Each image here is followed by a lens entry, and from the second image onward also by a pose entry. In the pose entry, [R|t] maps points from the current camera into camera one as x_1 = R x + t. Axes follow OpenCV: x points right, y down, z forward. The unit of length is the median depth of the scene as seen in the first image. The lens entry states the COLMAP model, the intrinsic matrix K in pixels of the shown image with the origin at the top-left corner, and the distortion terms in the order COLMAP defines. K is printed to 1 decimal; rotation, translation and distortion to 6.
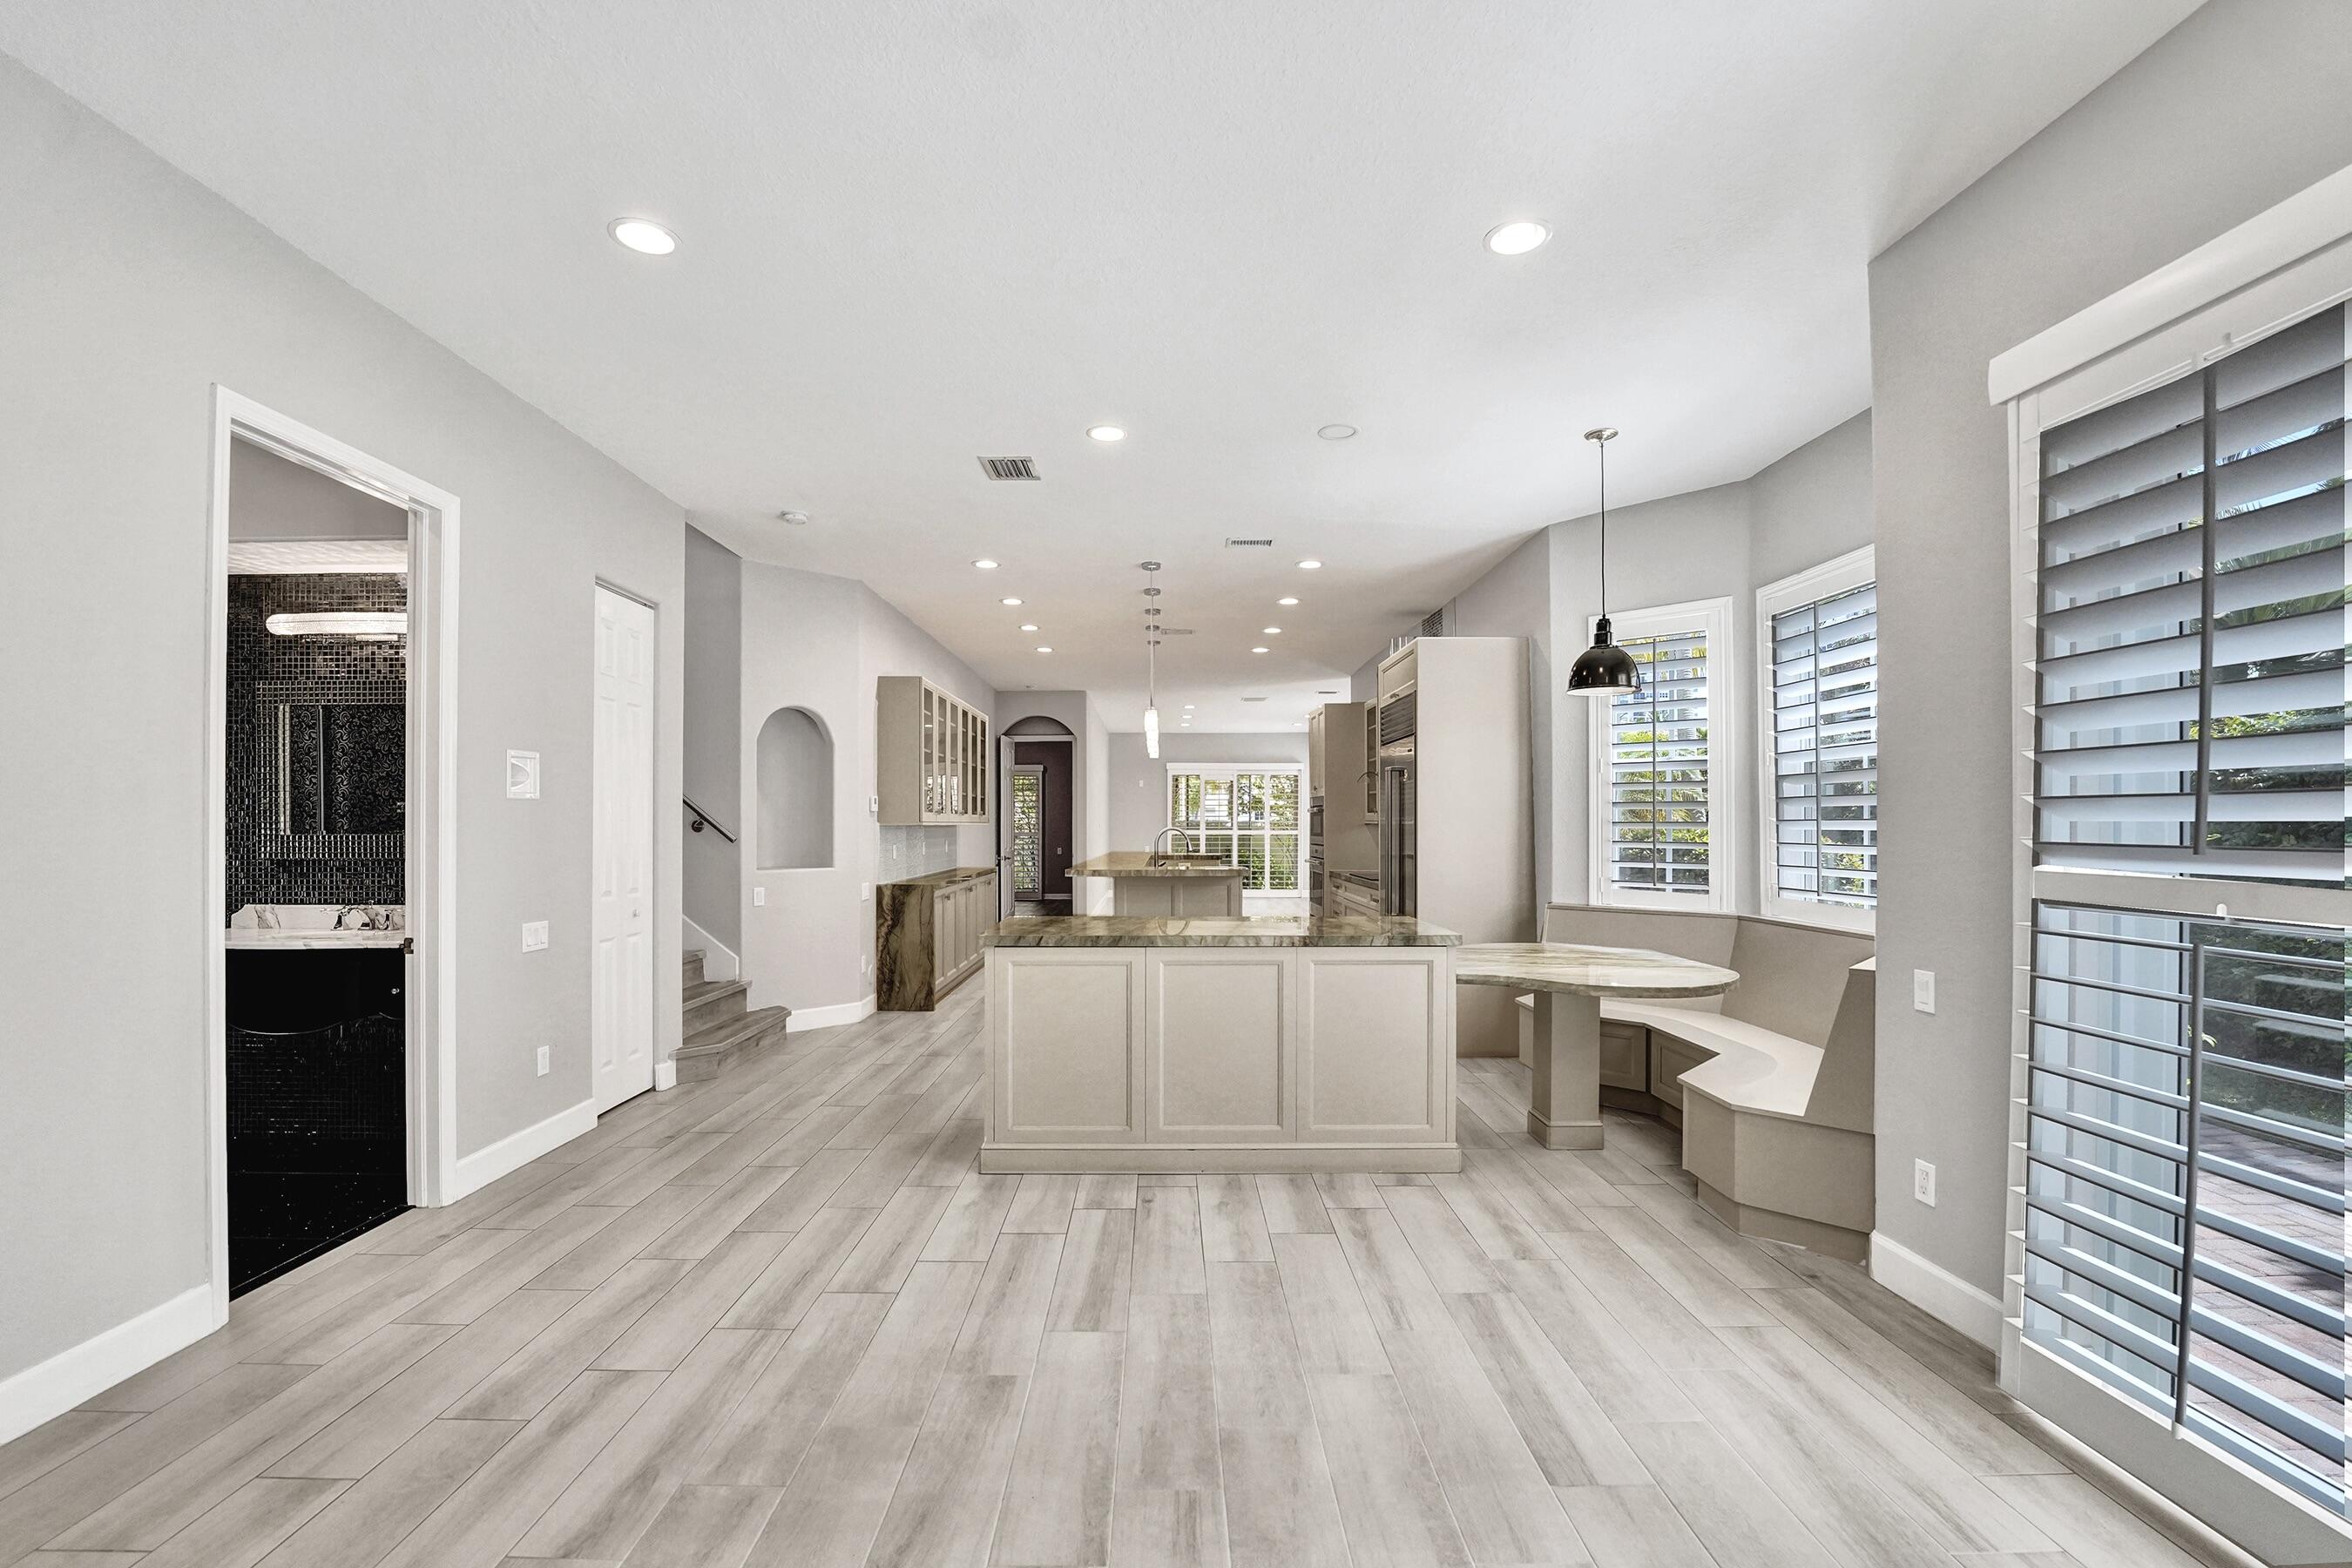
lens RADIAL K [[979.7, 0, 1175.0], [0, 979.7, 809.9], [0, 0, 1]] dist [-0.000676, 0.000138]
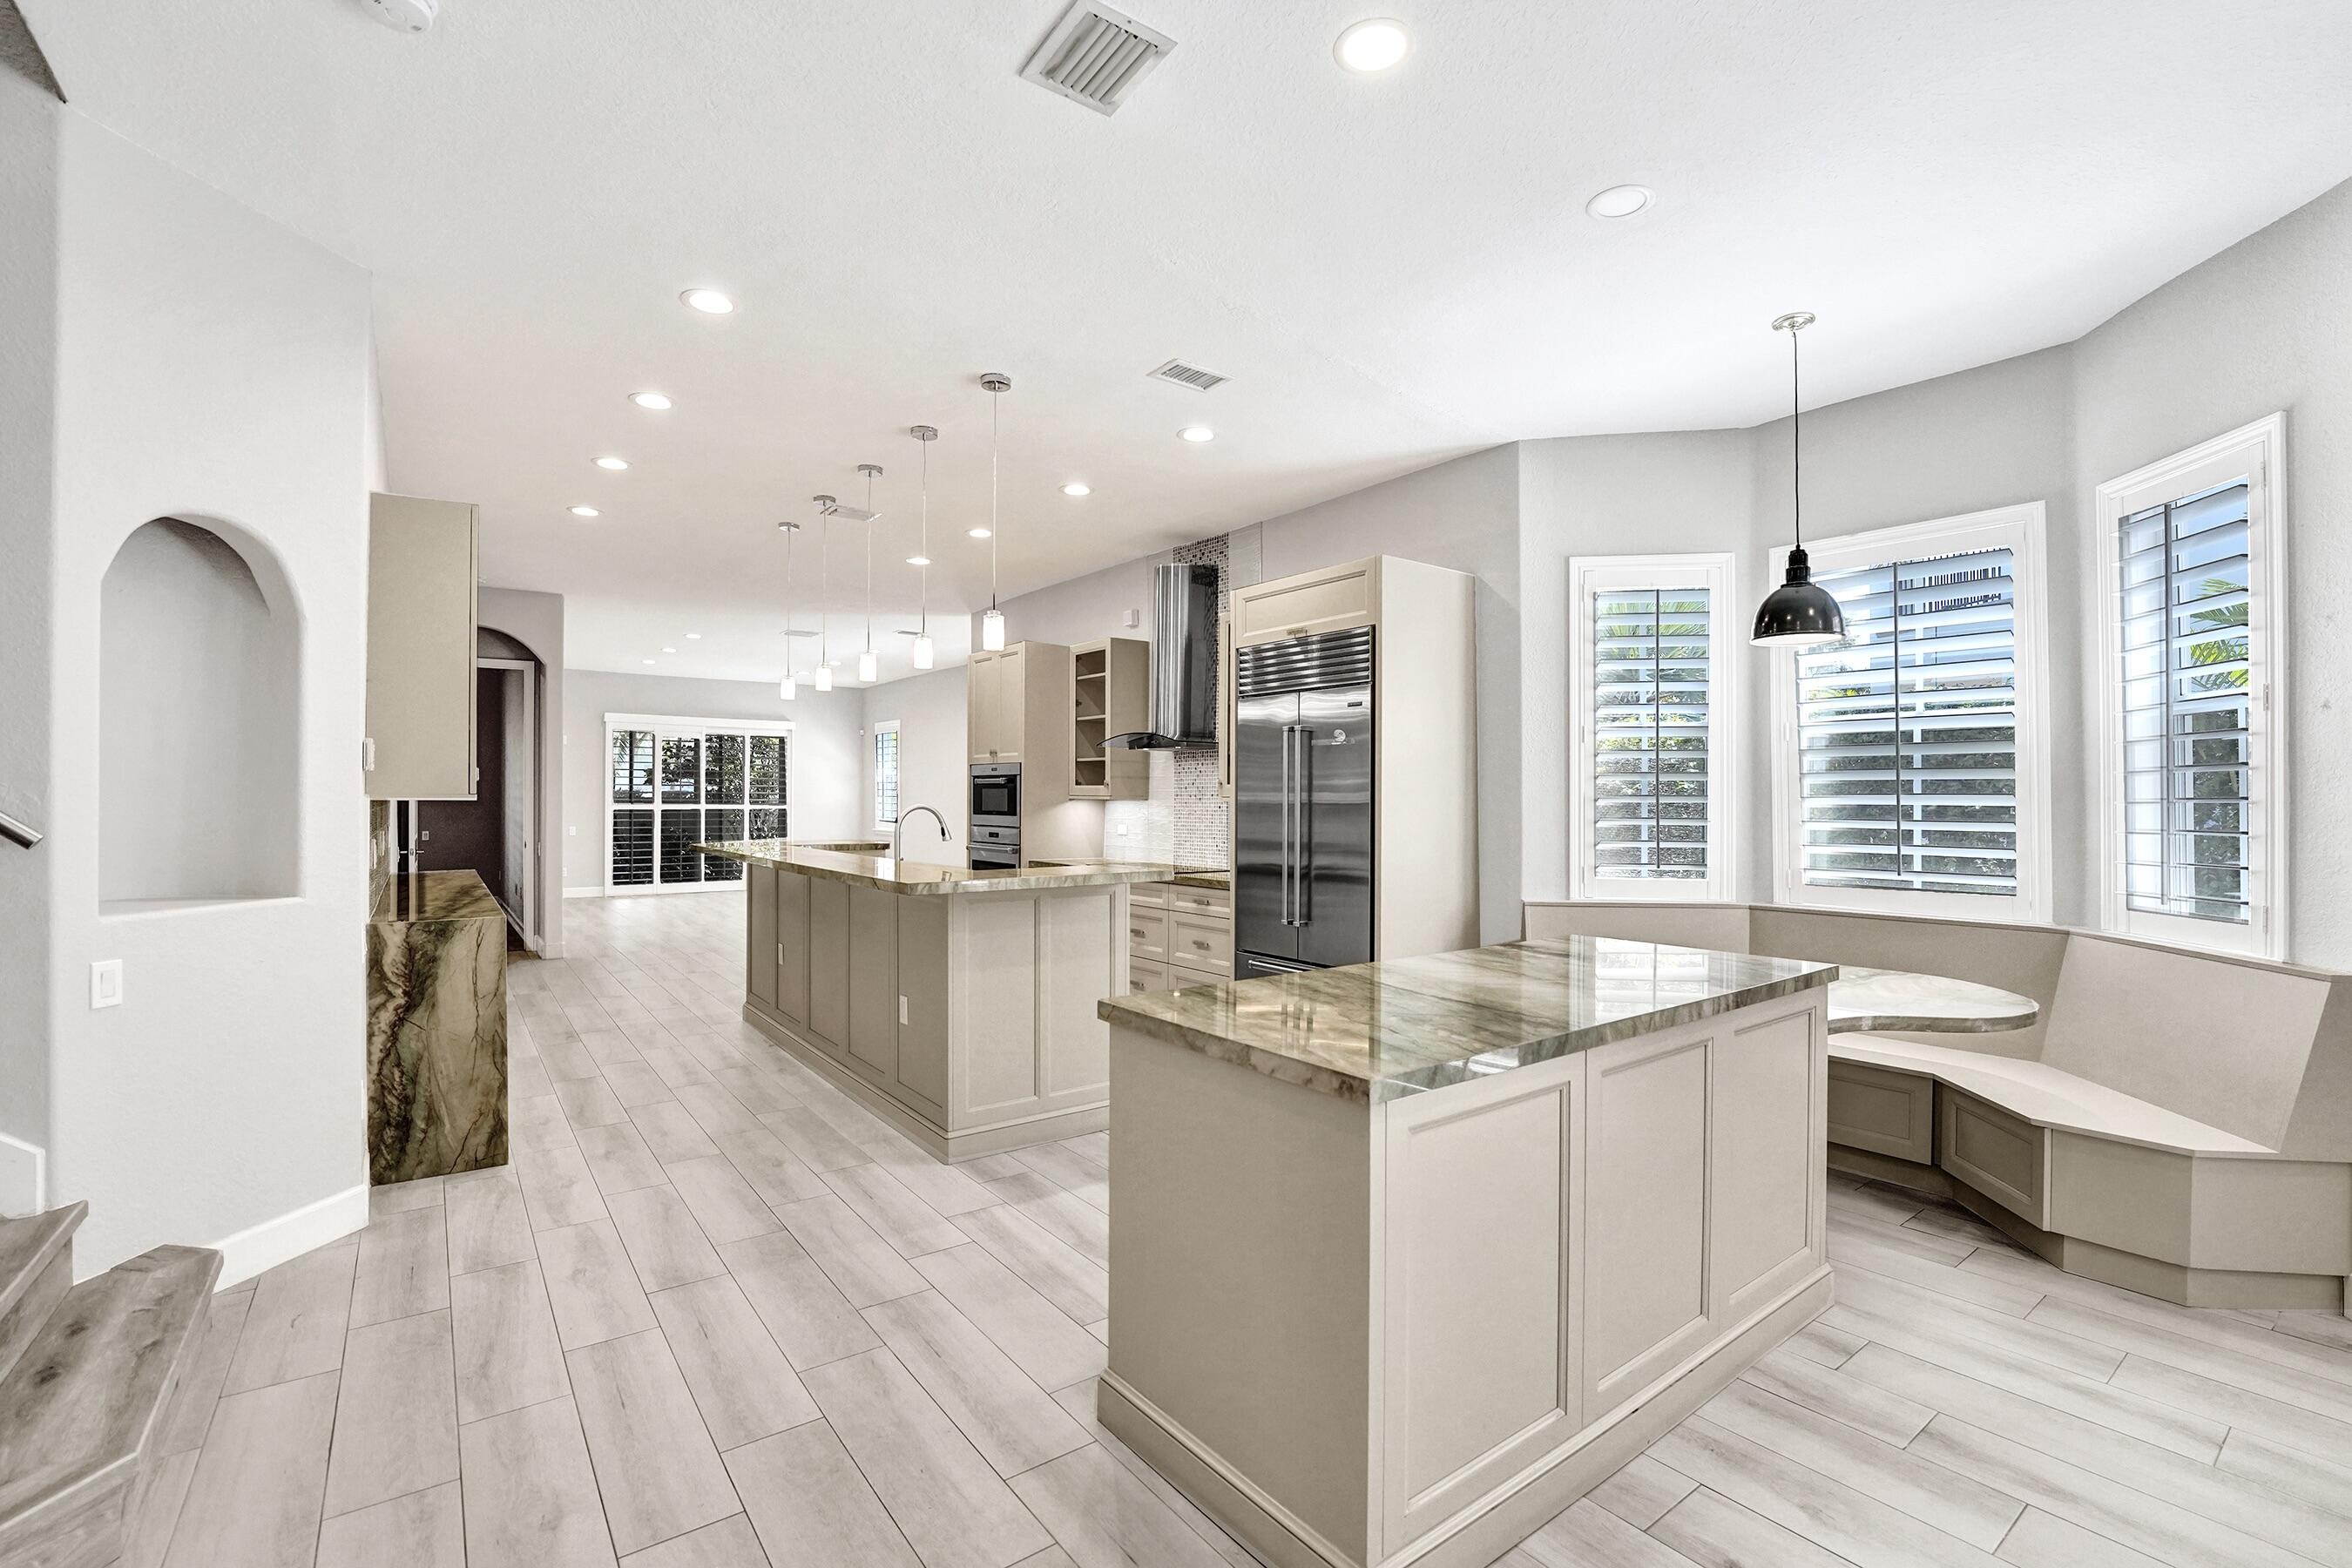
lens RADIAL K [[1007.1, 0, 1176.0], [0, 1007.1, 784.0], [0, 0, 1]] dist [-0.010679, 0.000258]
pose [[0.807897, 0.011521, 0.589212, -0.467139], [-0.012556, 0.999918, -0.002335, 0.006826], [-0.589190, -0.005512, 0.807975, 0.637003]]
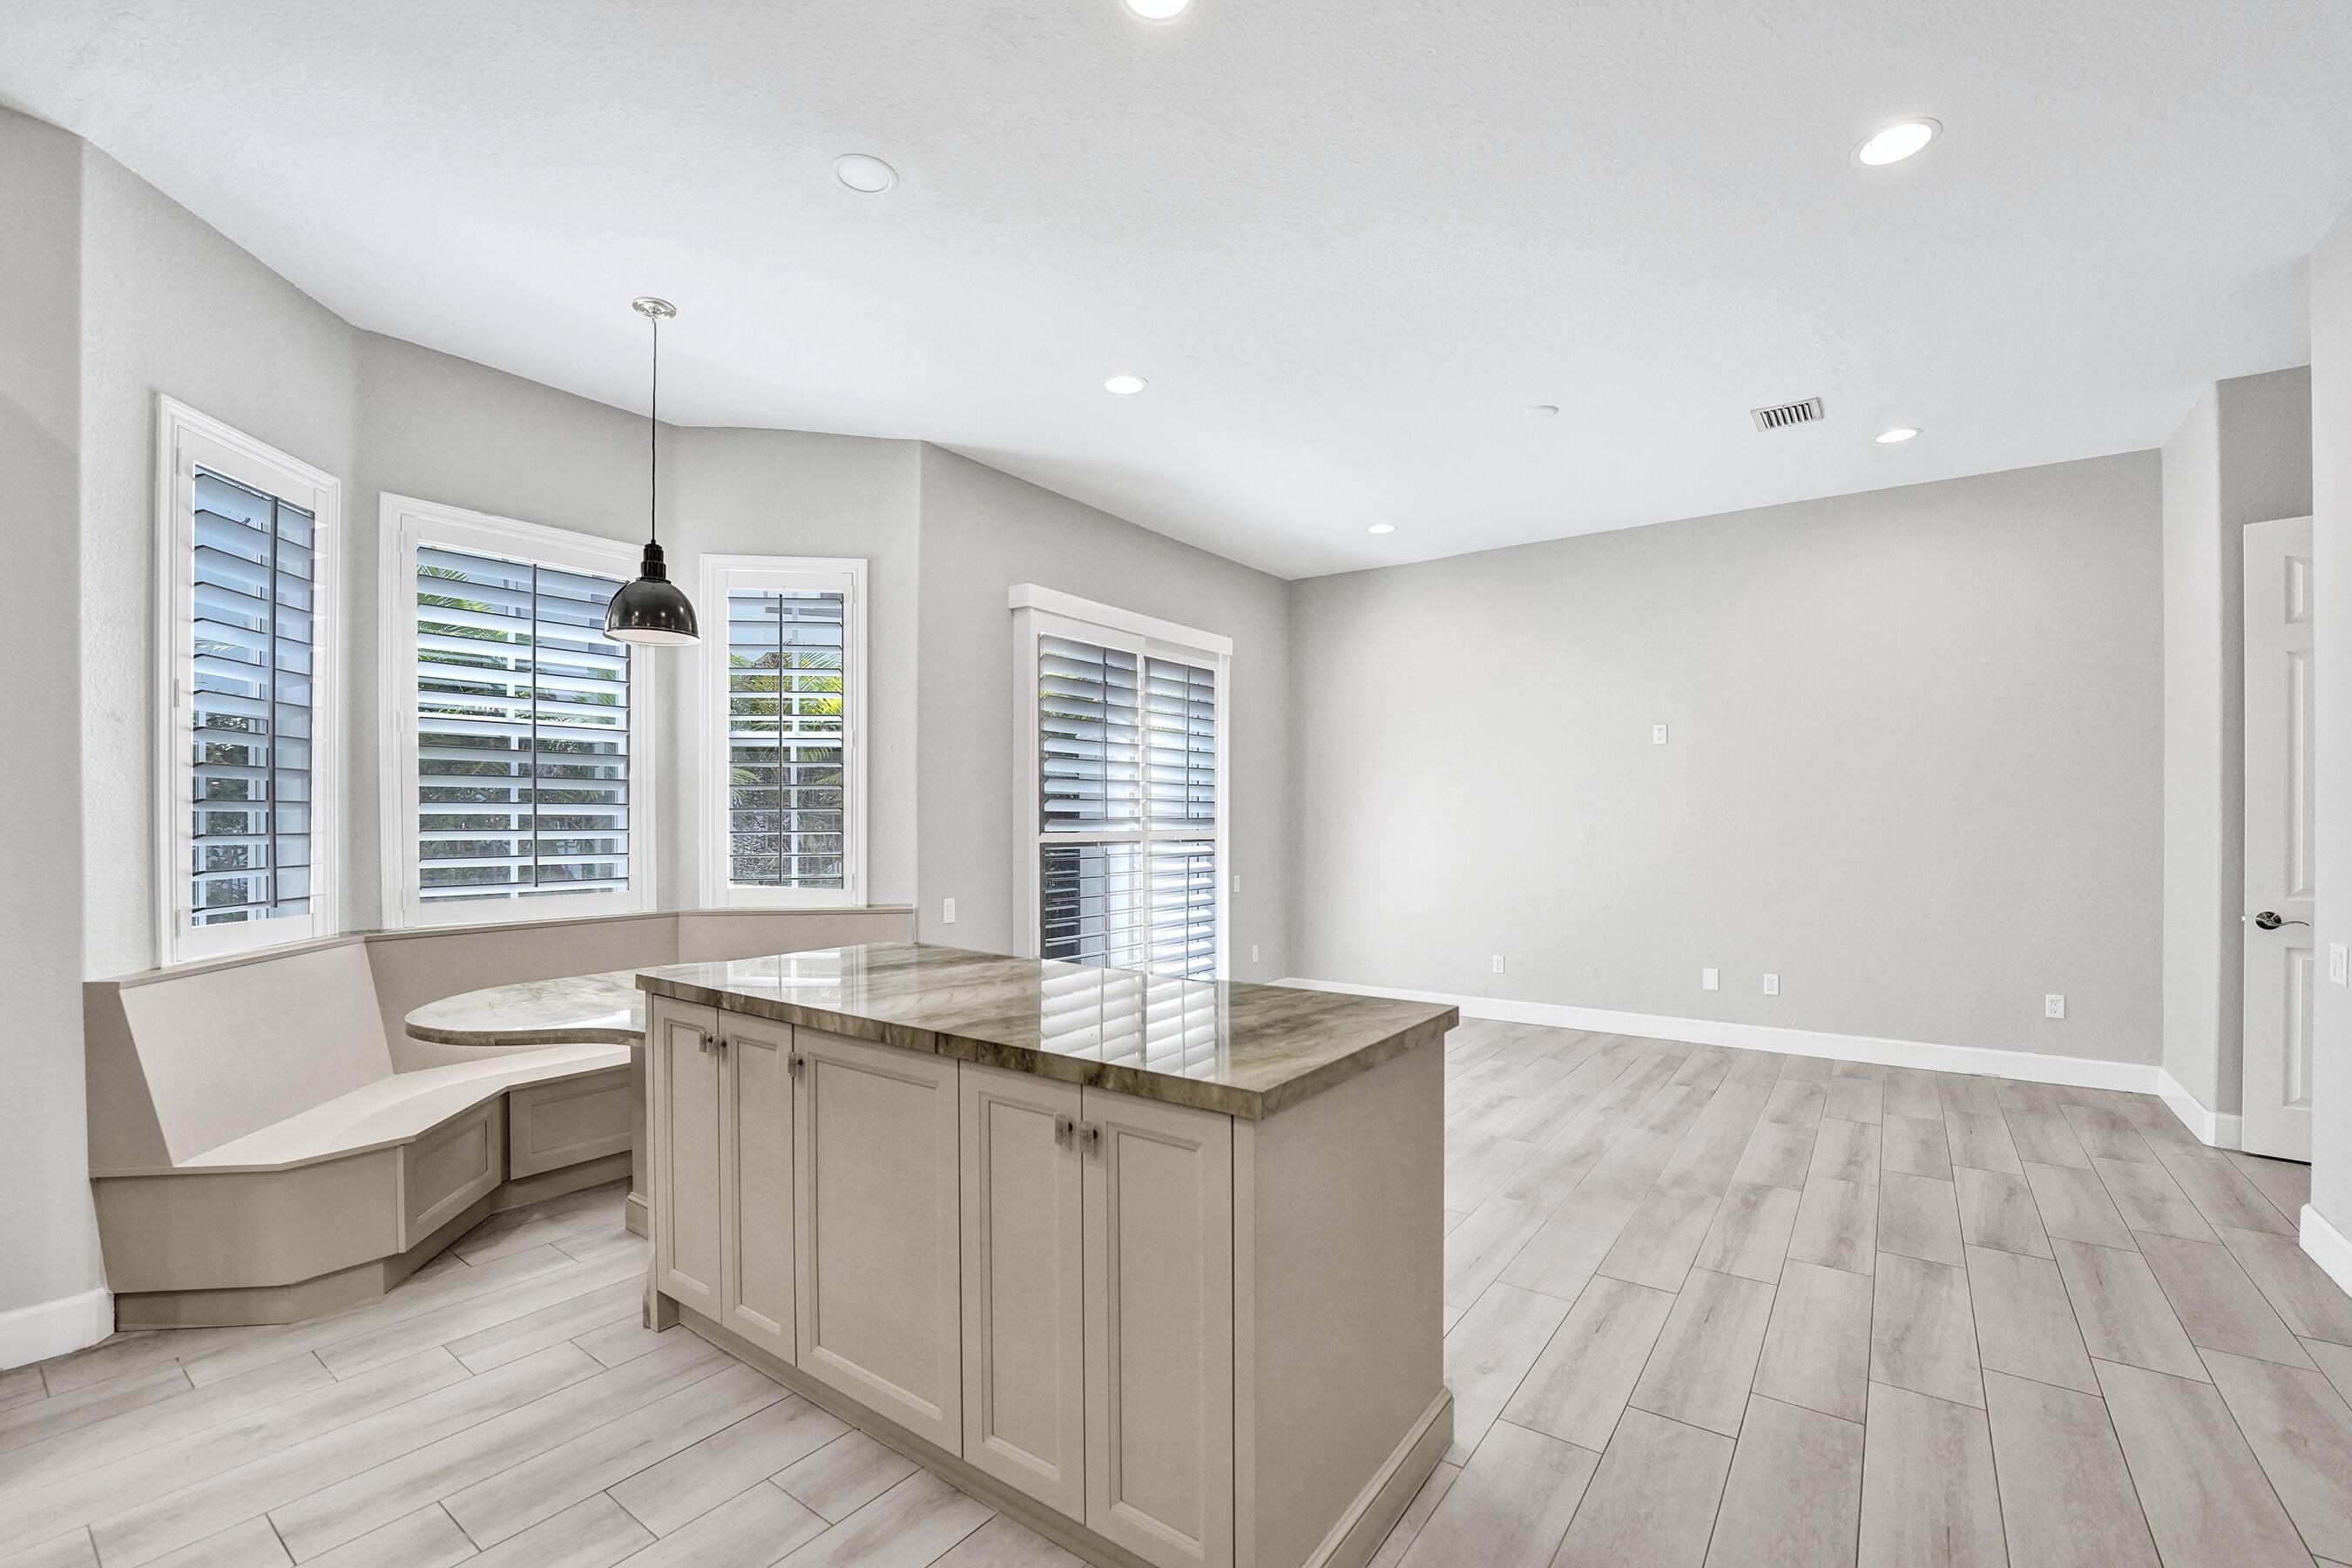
lens RADIAL K [[993.8, 0, 1183.9], [0, 993.8, 835.1], [0, 0, 1]] dist [-0.021953, 0.000141]
pose [[-0.800218, -0.004679, 0.599691, -0.368687], [-0.003191, 0.999989, 0.003544, 0.030731], [-0.599701, 0.000923, -0.800223, 1.382122]]
